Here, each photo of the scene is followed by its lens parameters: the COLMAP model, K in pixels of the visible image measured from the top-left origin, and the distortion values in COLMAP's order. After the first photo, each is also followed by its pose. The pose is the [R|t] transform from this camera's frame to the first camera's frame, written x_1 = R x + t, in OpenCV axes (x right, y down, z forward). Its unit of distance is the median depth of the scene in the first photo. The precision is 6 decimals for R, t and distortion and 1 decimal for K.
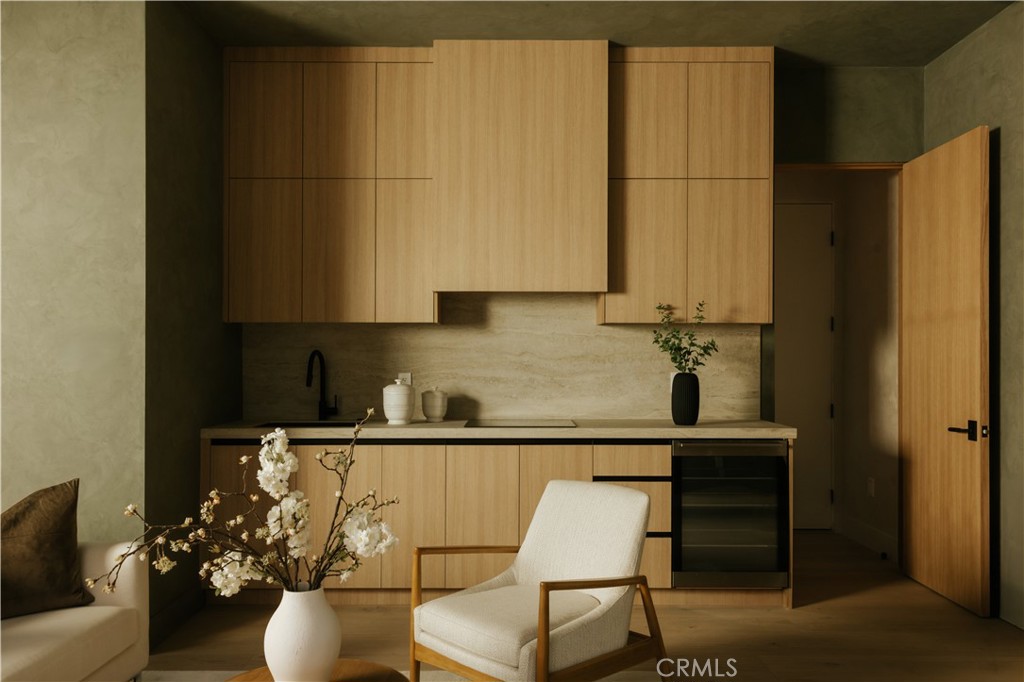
lens RADIAL K [[809.8, 0, 511.4], [0, 809.8, 350.7], [0, 0, 1]] dist [0.001845, -0.007836]
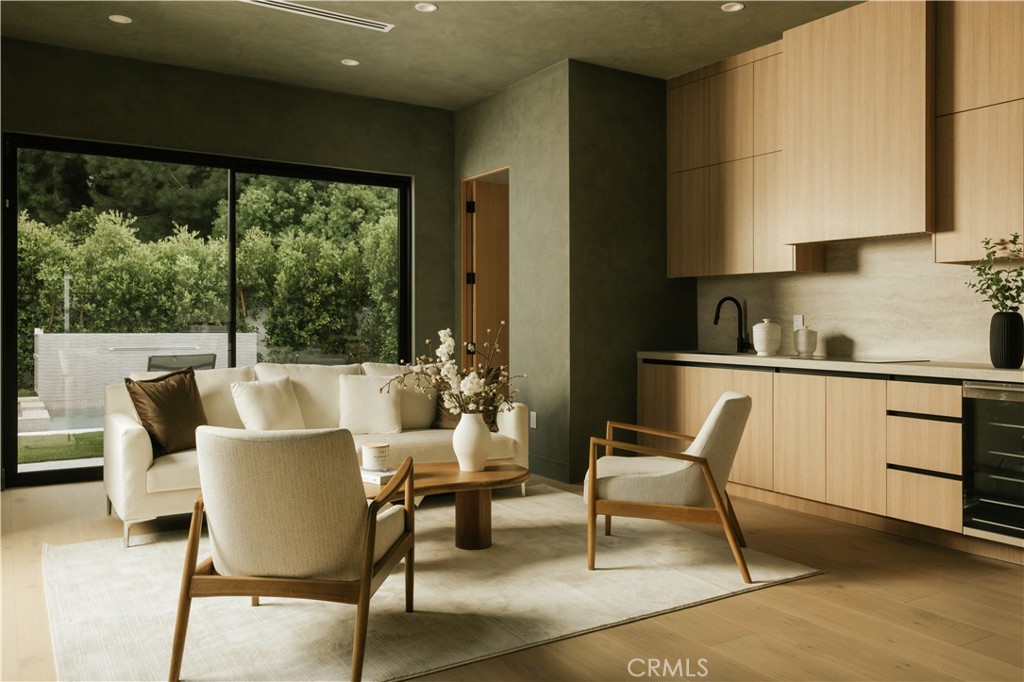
lens RADIAL K [[809.8, 0, 509.7], [0, 809.8, 332.4], [0, 0, 1]] dist [0.001845, -0.007836]
pose [[0.527249, 0.015914, -0.849562, 0.689576], [0.002357, 0.999793, 0.020191, 0.029954], [0.849708, -0.012648, 0.527102, 0.029338]]
